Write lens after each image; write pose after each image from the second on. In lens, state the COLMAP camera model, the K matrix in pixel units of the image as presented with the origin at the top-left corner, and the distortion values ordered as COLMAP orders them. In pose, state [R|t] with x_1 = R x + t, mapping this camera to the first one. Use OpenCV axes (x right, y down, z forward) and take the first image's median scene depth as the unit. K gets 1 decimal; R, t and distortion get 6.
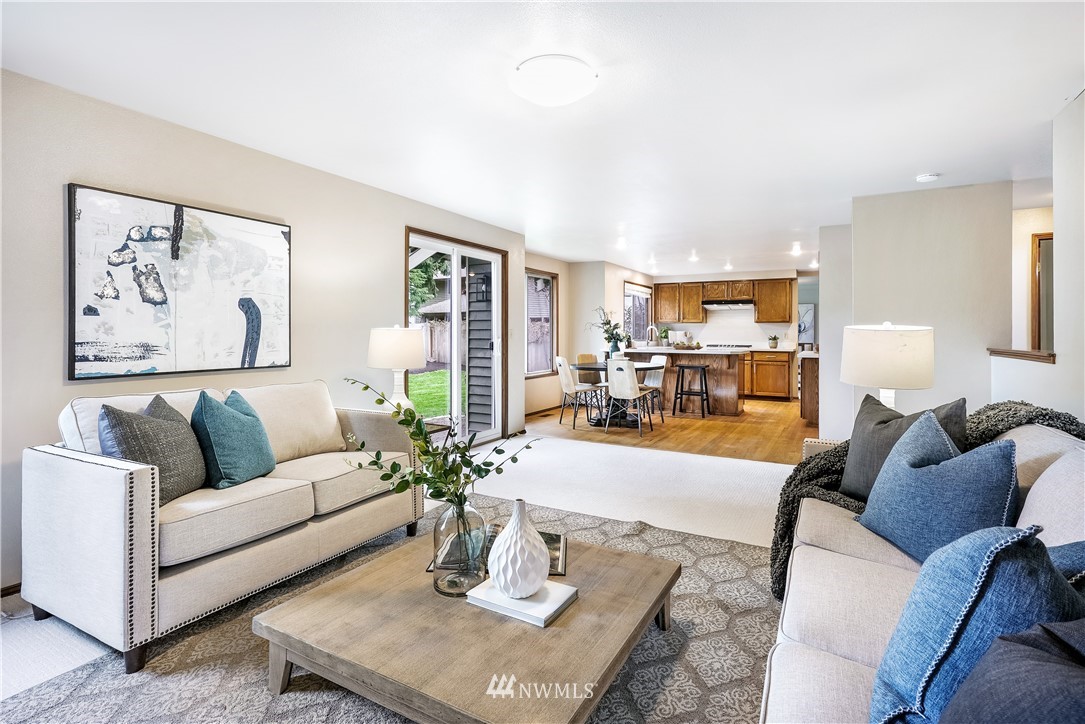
lens RADIAL K [[556.0, 0, 538.1], [0, 556.0, 330.1], [0, 0, 1]] dist [0.001136, -0.000056]
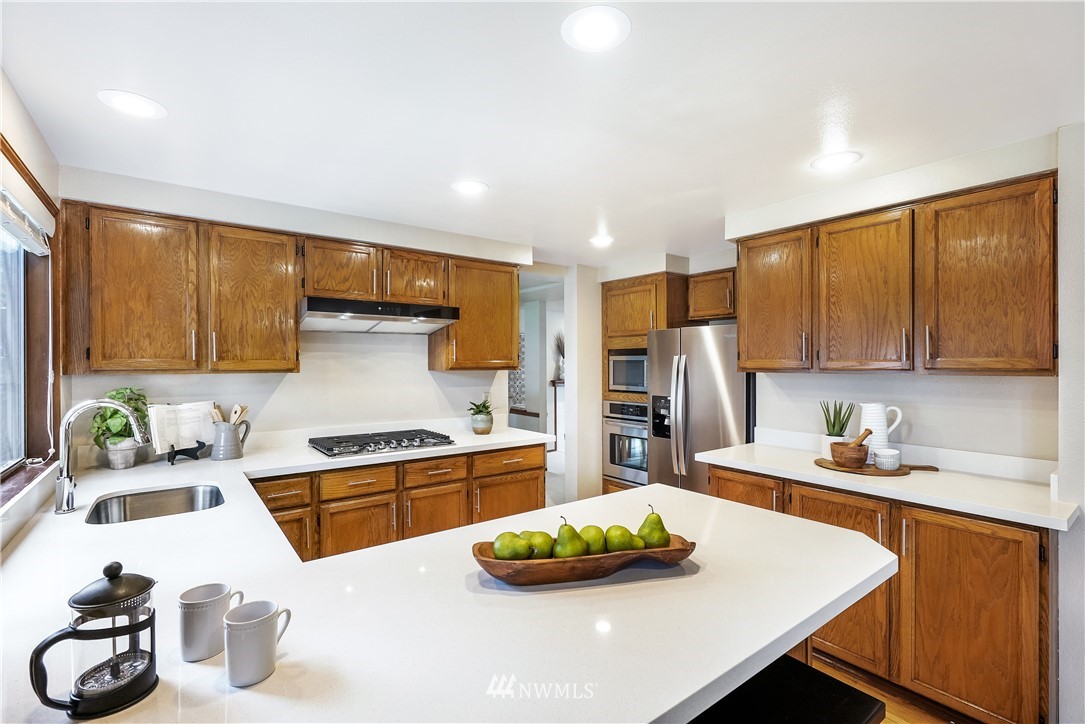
lens RADIAL K [[493.9, 0, 546.6], [0, 493.9, 365.1], [0, 0, 1]] dist [0.000141, 0.000637]
pose [[0.409451, -0.012612, 0.912245, 0.114713], [-0.004833, 0.999860, 0.015993, -0.022318], [-0.912319, -0.010957, 0.409333, 0.801535]]
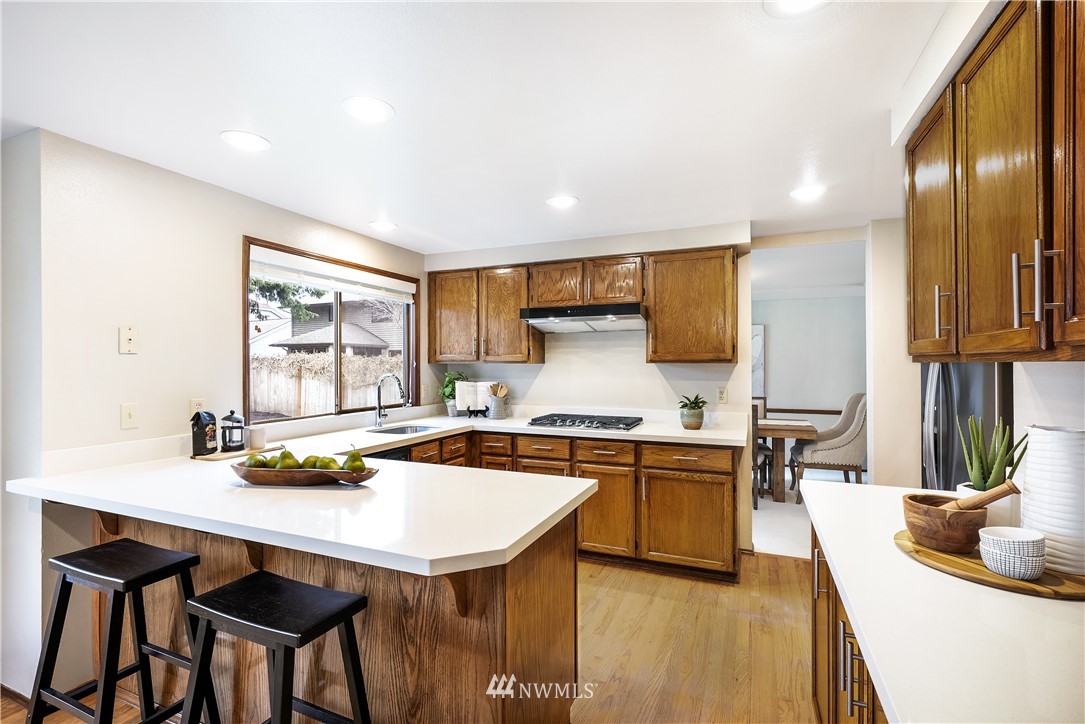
lens RADIAL K [[493.9, 0, 540.0], [0, 493.9, 364.6], [0, 0, 1]] dist [0.000141, 0.000637]
pose [[0.995325, -0.005485, 0.096429, 0.280374], [0.005003, 0.999974, 0.005238, -0.014207], [-0.096455, -0.004731, 0.995326, 0.658692]]
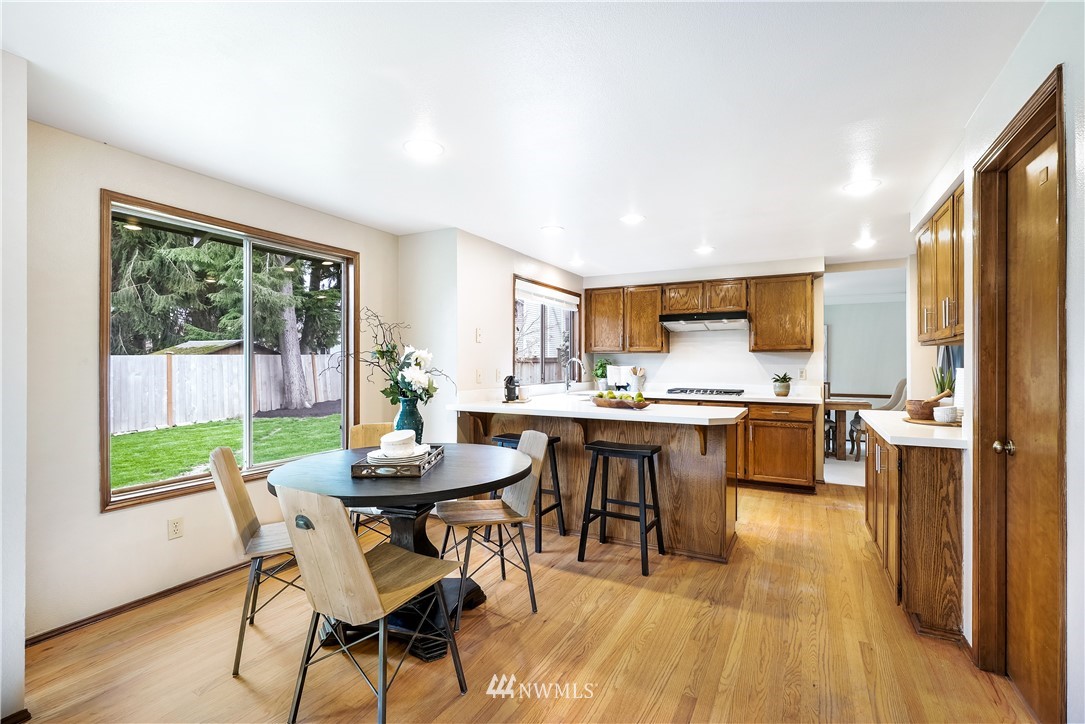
lens RADIAL K [[493.9, 0, 542.6], [0, 493.9, 364.6], [0, 0, 1]] dist [0.000141, 0.000637]
pose [[0.999900, -0.001584, 0.014044, 0.166559], [0.001506, 0.999984, 0.005514, -0.002869], [-0.014052, -0.005492, 0.999886, 0.487655]]
